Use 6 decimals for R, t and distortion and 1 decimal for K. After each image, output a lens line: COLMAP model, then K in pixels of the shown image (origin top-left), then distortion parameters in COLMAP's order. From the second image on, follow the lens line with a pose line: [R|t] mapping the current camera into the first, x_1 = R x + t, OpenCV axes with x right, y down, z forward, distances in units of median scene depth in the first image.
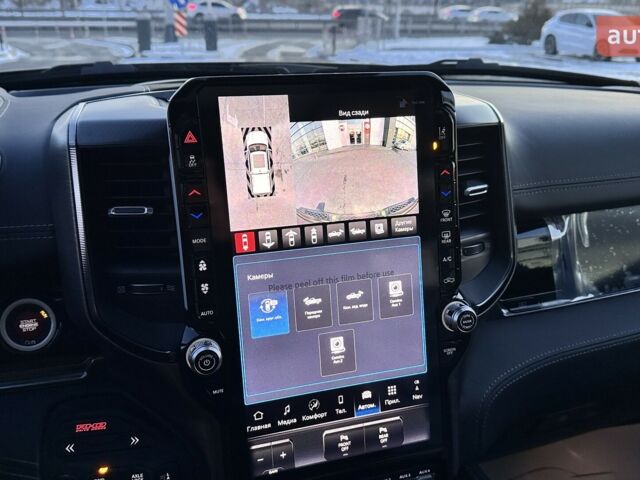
lens RADIAL K [[603.1, 0, 320.5], [0, 603.1, 237.3], [0, 0, 1]] dist [-0.019692, 0.000000]
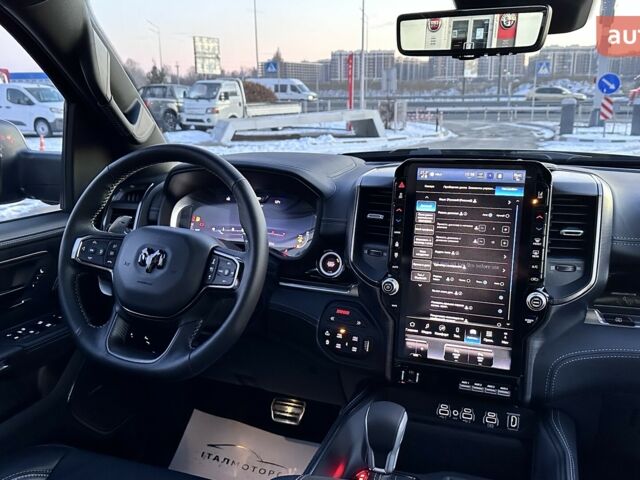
lens RADIAL K [[603.1, 0, 319.7], [0, 603.1, 240.4], [0, 0, 1]] dist [-0.019692, 0.000000]
pose [[0.780352, 0.121957, -0.613333, 0.819468], [-0.196115, 0.979046, -0.054844, 0.186656], [0.593792, 0.163081, 0.787918, -0.778190]]
